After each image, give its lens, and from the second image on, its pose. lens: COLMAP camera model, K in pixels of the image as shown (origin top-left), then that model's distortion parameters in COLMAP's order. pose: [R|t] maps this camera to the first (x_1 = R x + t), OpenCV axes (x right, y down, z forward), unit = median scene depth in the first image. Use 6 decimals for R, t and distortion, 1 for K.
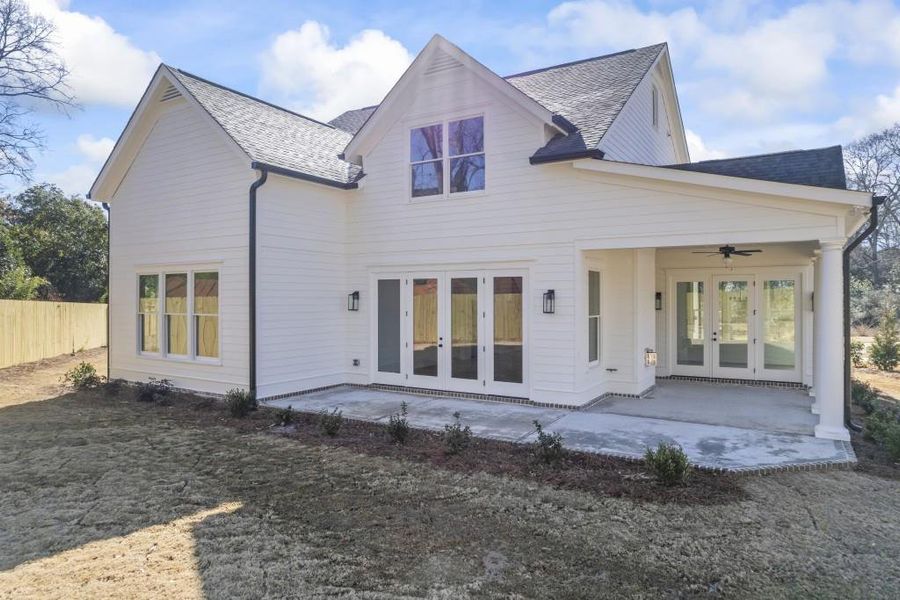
lens RADIAL K [[582.3, 0, 453.4], [0, 582.3, 298.7], [0, 0, 1]] dist [-0.019297, 0.022287]
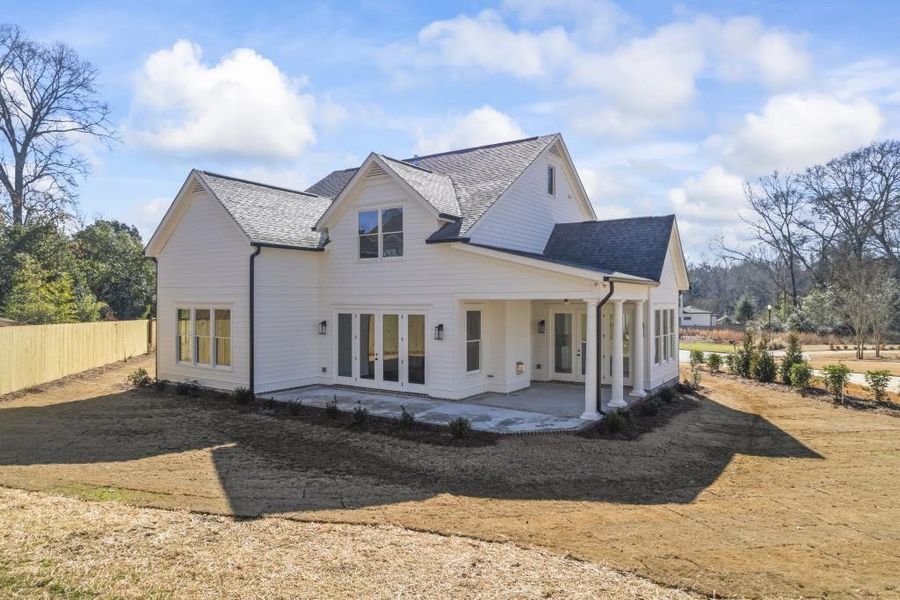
lens RADIAL K [[582.3, 0, 450.0], [0, 582.3, 300.9], [0, 0, 1]] dist [-0.019297, 0.022287]
pose [[0.999144, 0.002212, -0.041305, 0.234125], [-0.002231, 0.999997, -0.000418, -0.070564], [0.041304, 0.000510, 0.999146, -0.498833]]
